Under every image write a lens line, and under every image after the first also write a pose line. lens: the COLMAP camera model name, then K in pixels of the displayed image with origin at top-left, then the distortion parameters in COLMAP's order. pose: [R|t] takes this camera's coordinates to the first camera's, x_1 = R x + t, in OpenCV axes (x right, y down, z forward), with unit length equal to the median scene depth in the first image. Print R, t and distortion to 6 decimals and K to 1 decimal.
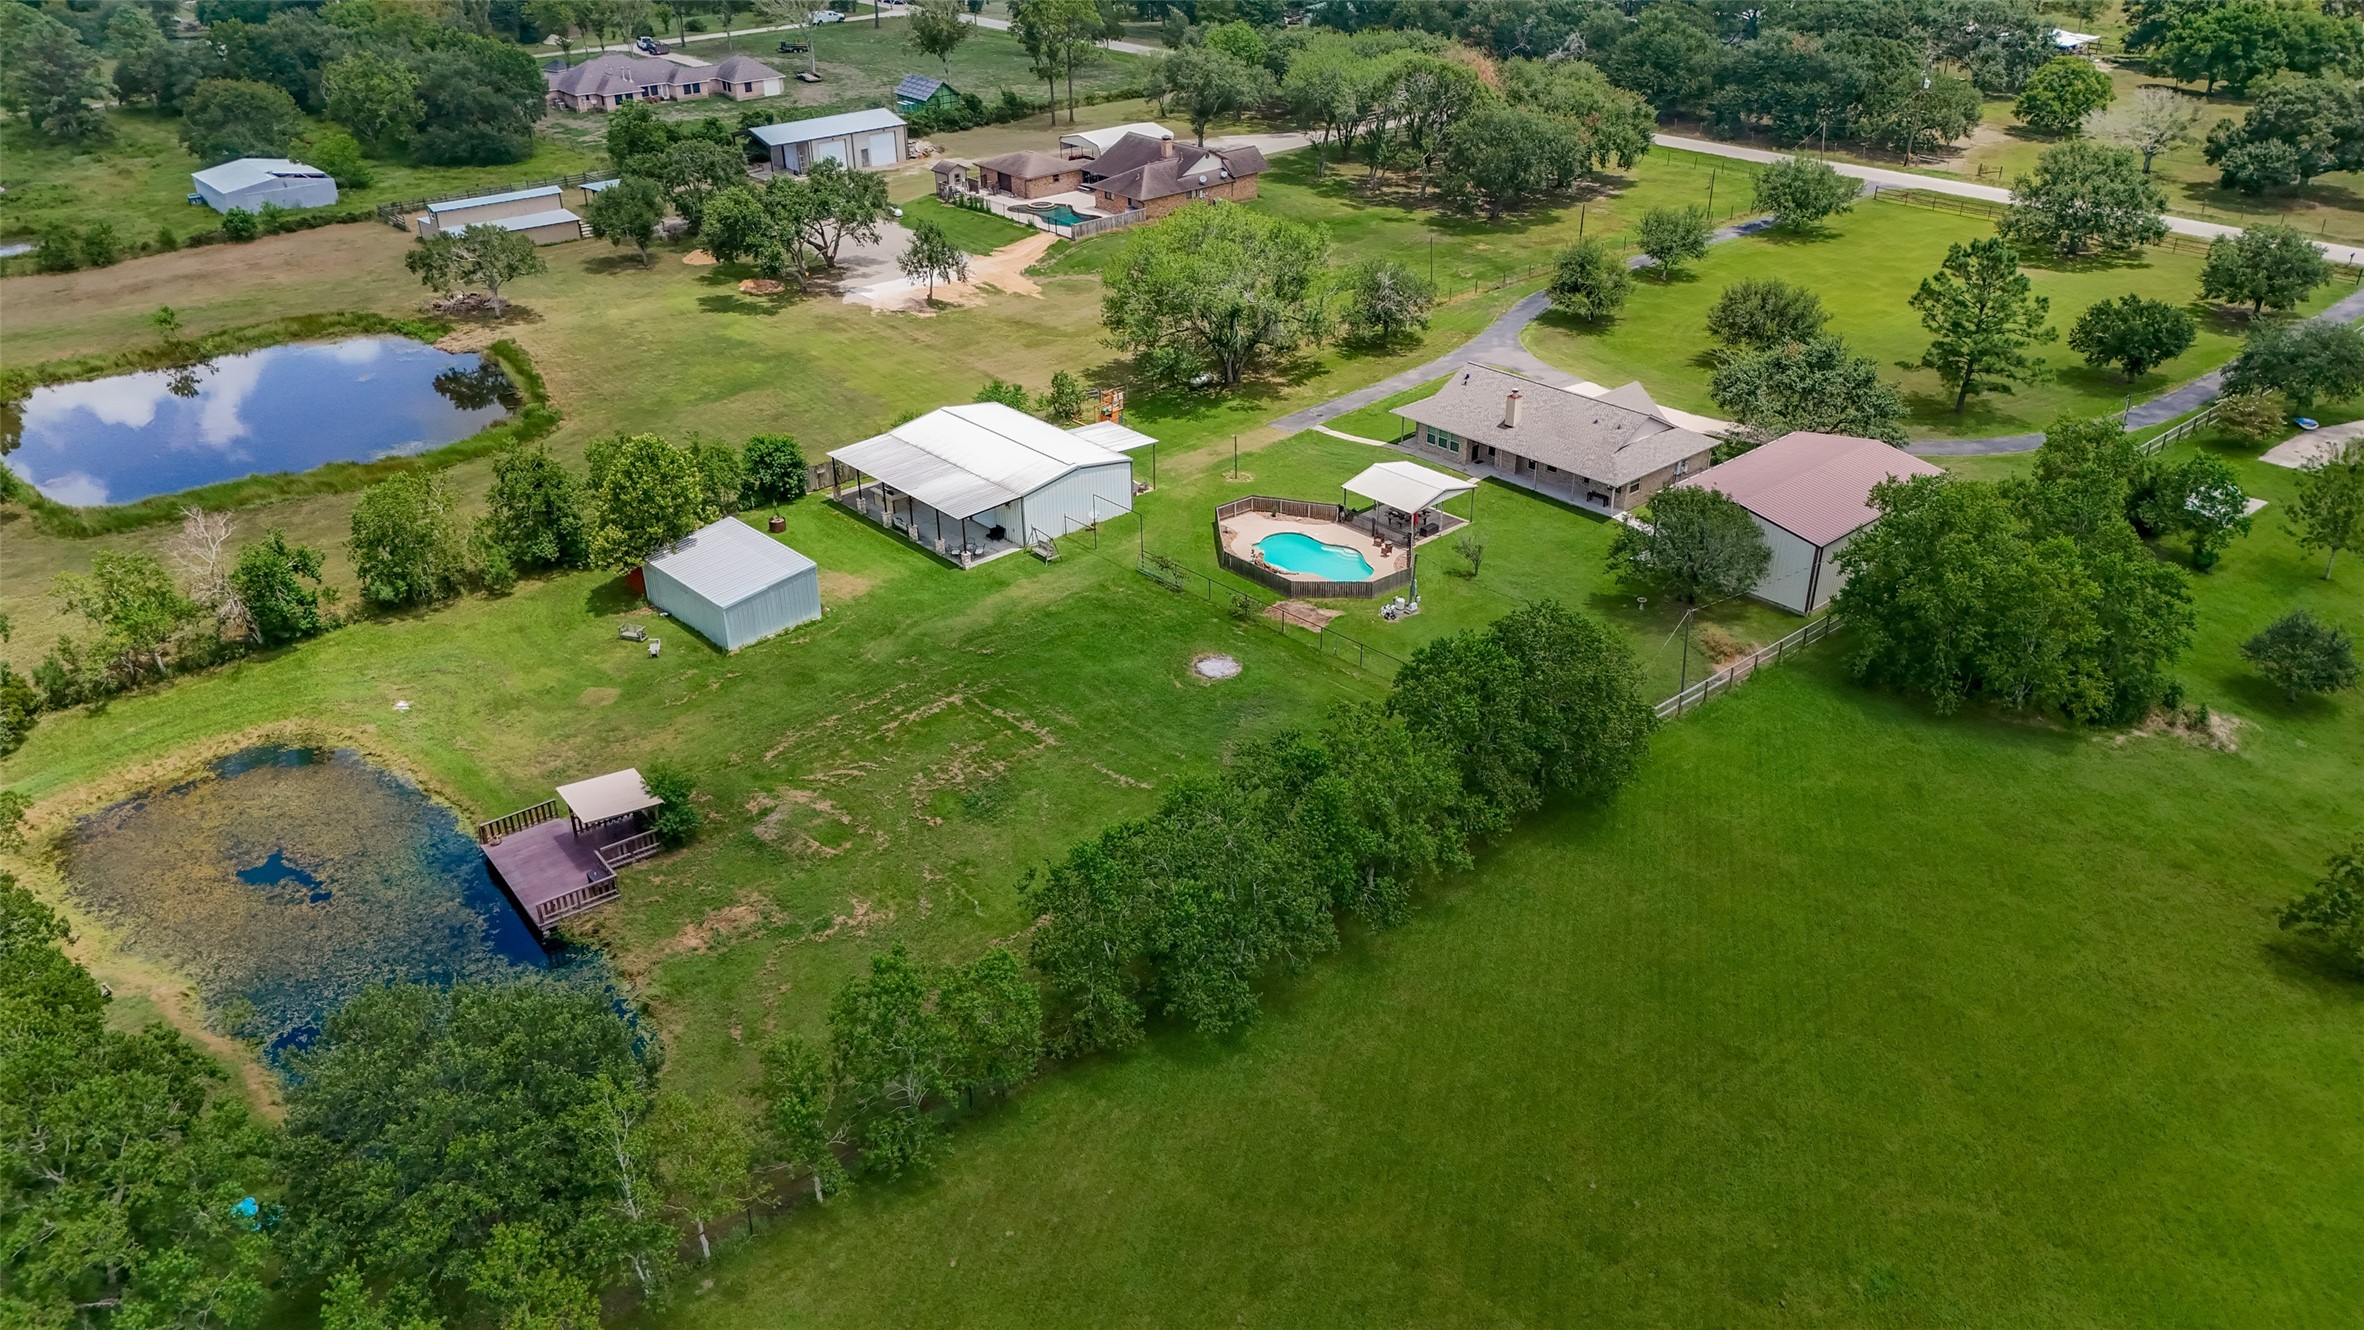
lens RADIAL K [[1721.8, 0, 1182.0], [0, 1721.8, 665.0], [0, 0, 1]] dist [0.086003, -0.001289]
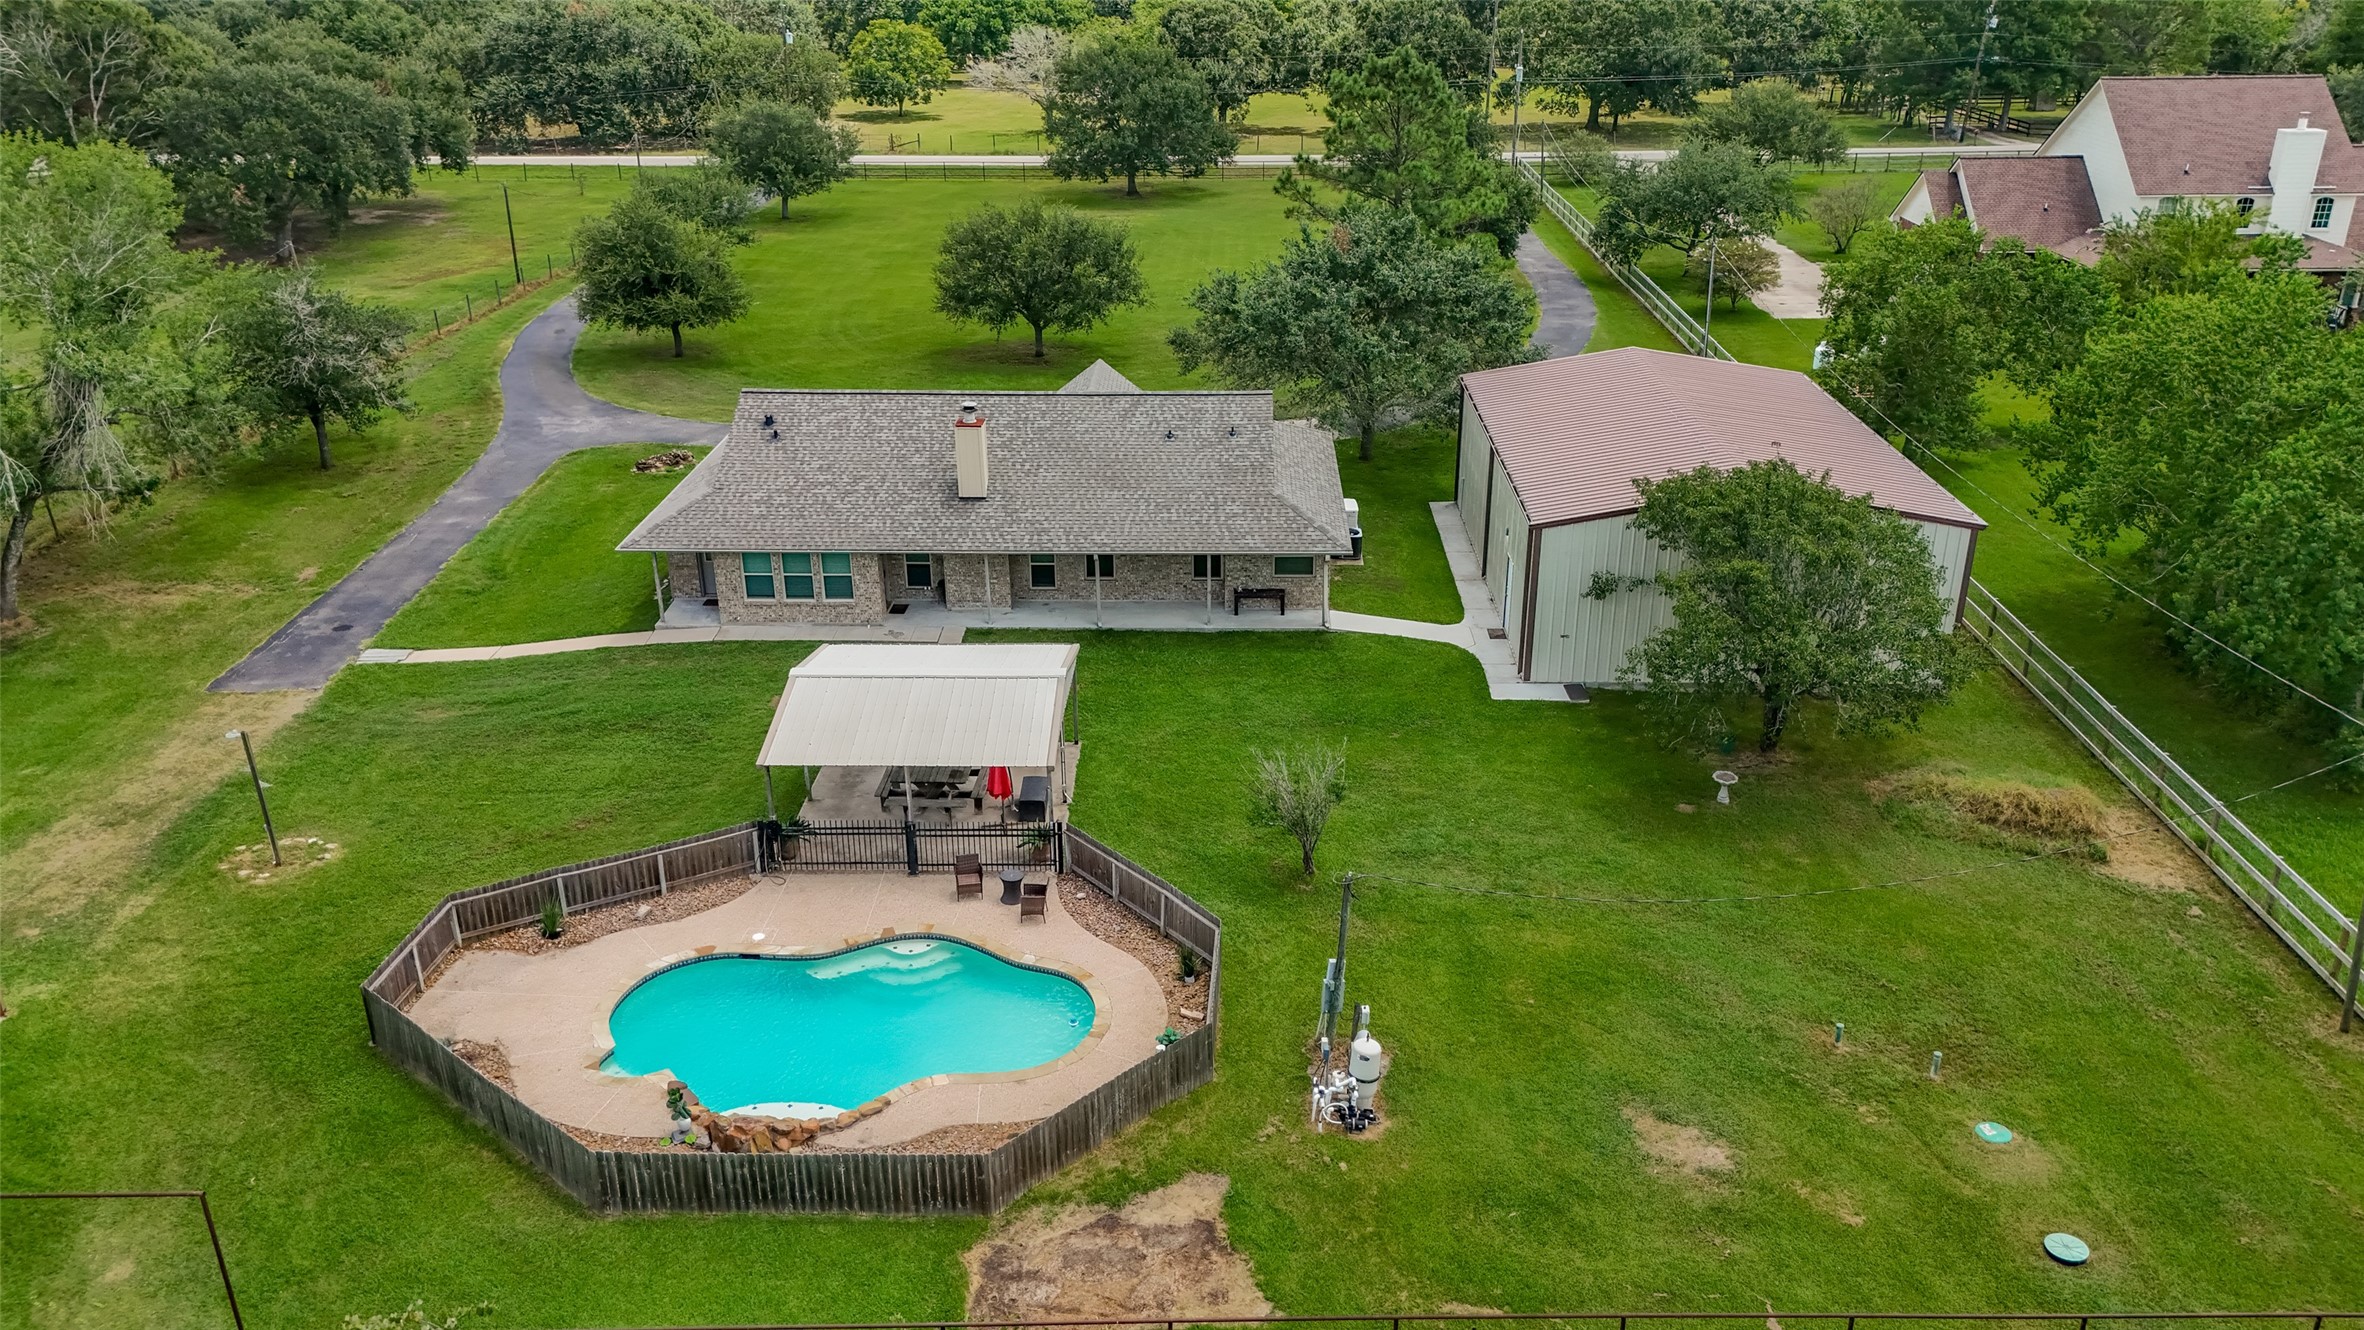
lens RADIAL K [[1735.2, 0, 1182.0], [0, 1735.2, 665.0], [0, 0, 1]] dist [0.038674, -0.005647]
pose [[0.678675, -0.284800, 0.676971, -0.063730], [0.344534, 0.937494, 0.049000, -0.107583], [-0.648611, 0.199984, 0.734377, 0.700896]]
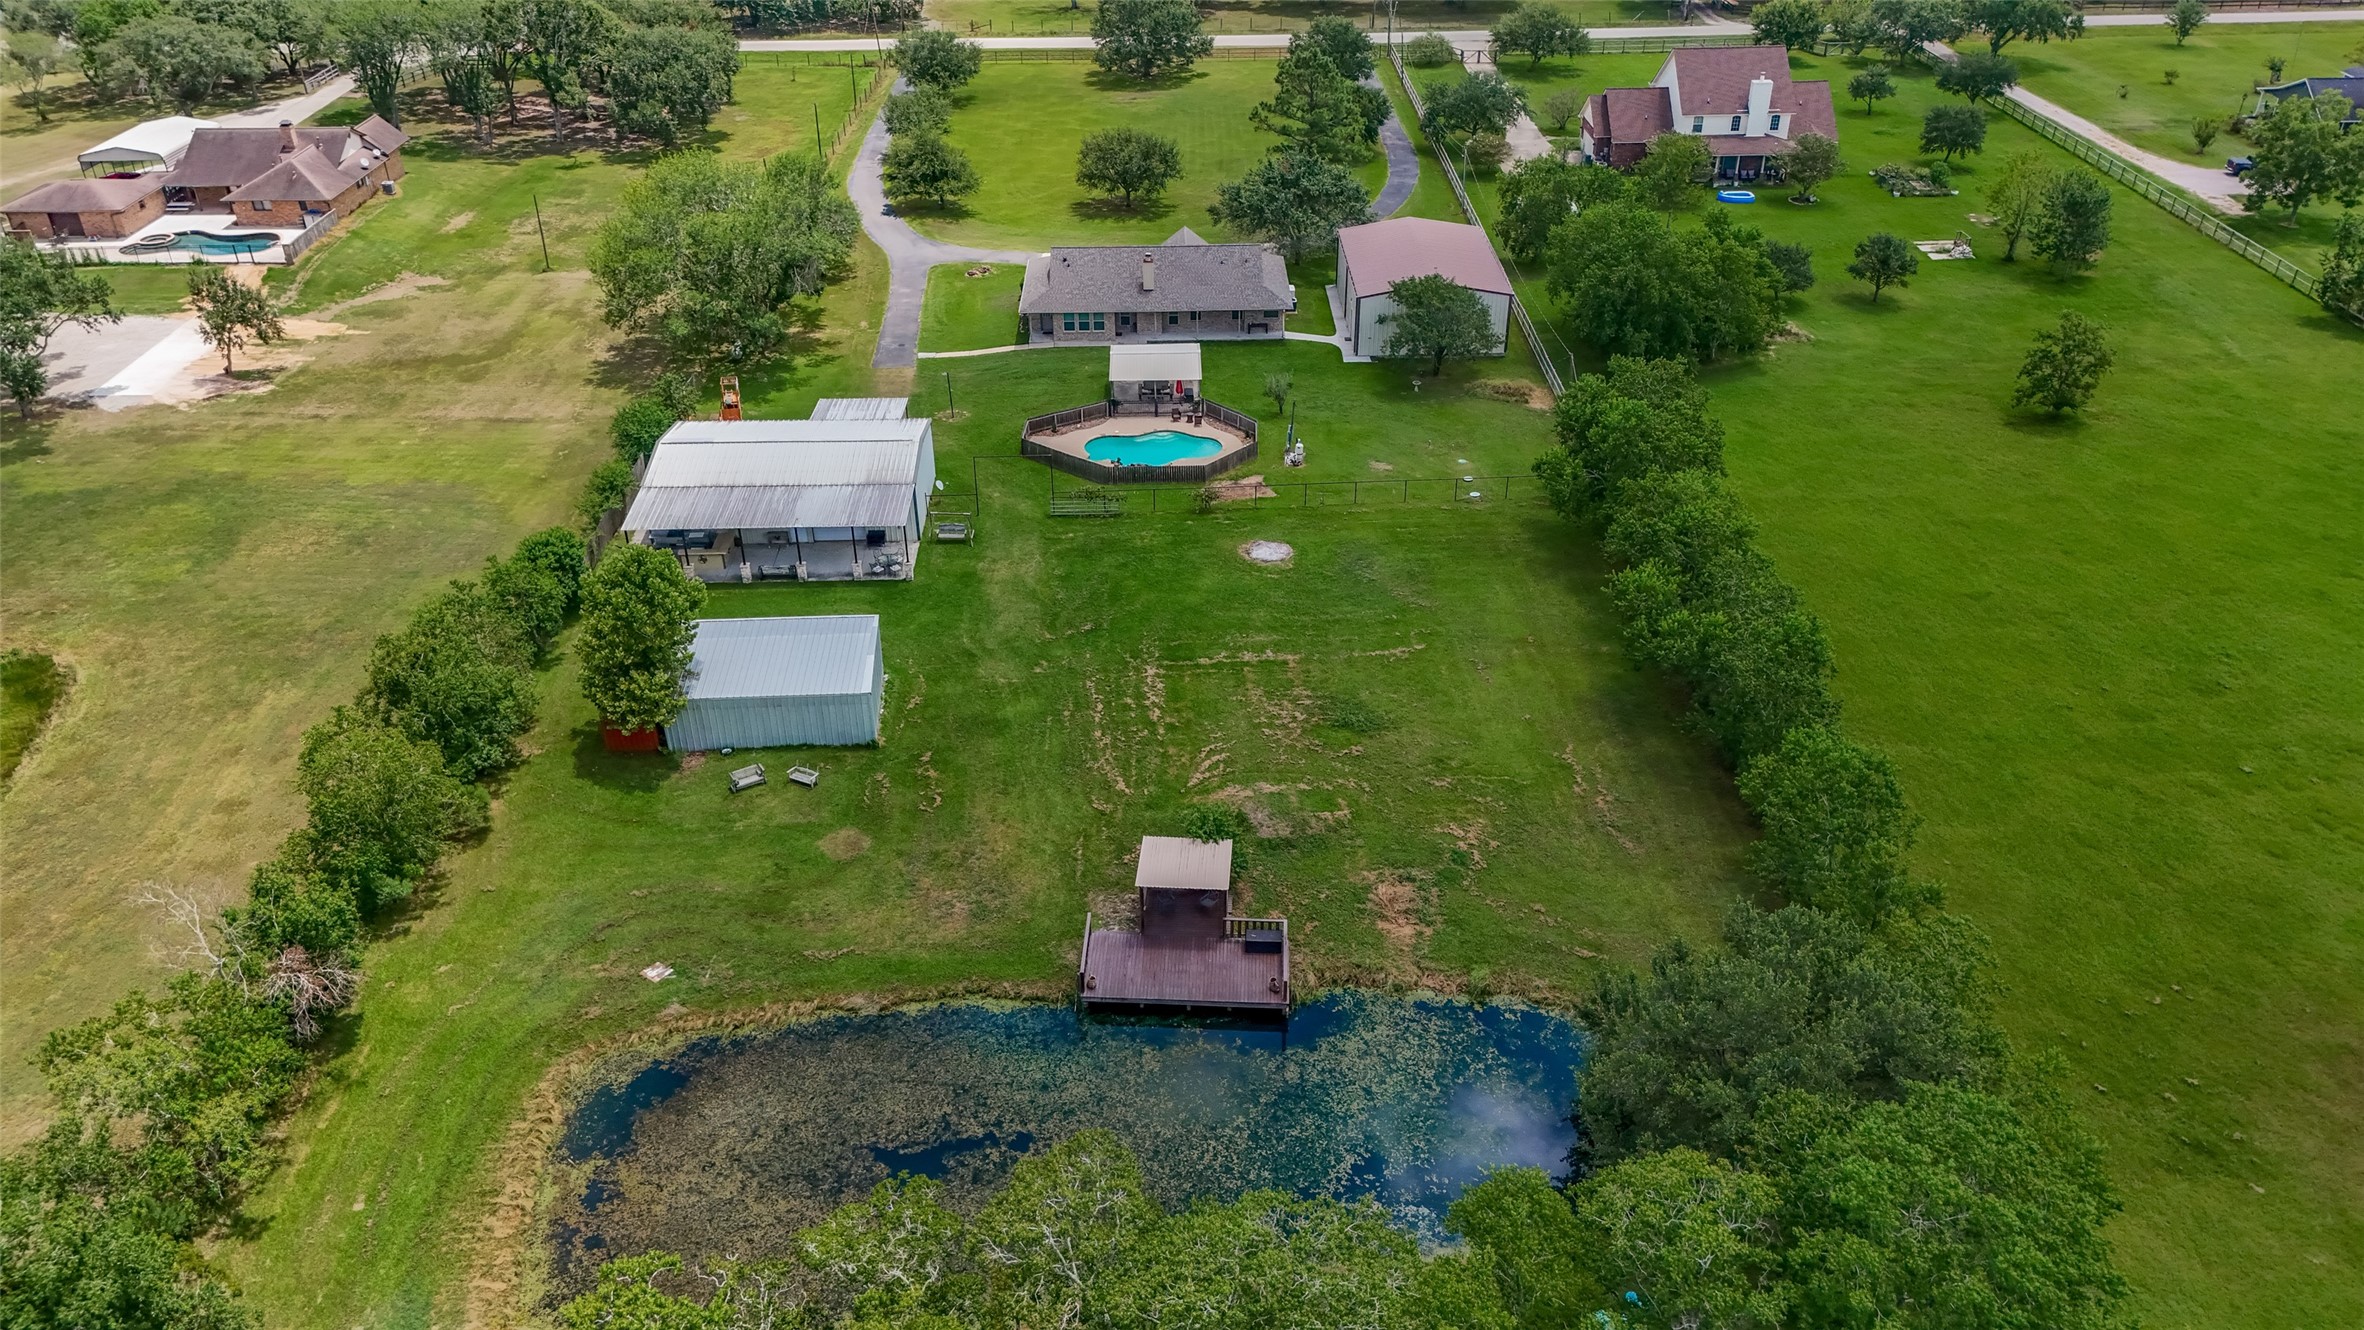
lens RADIAL K [[1735.2, 0, 1182.0], [0, 1735.2, 665.0], [0, 0, 1]] dist [0.038674, -0.005647]
pose [[0.646300, -0.393596, 0.653742, -0.598207], [0.361485, 0.912404, 0.191958, -0.129147], [-0.672031, 0.112255, 0.731966, 0.243417]]
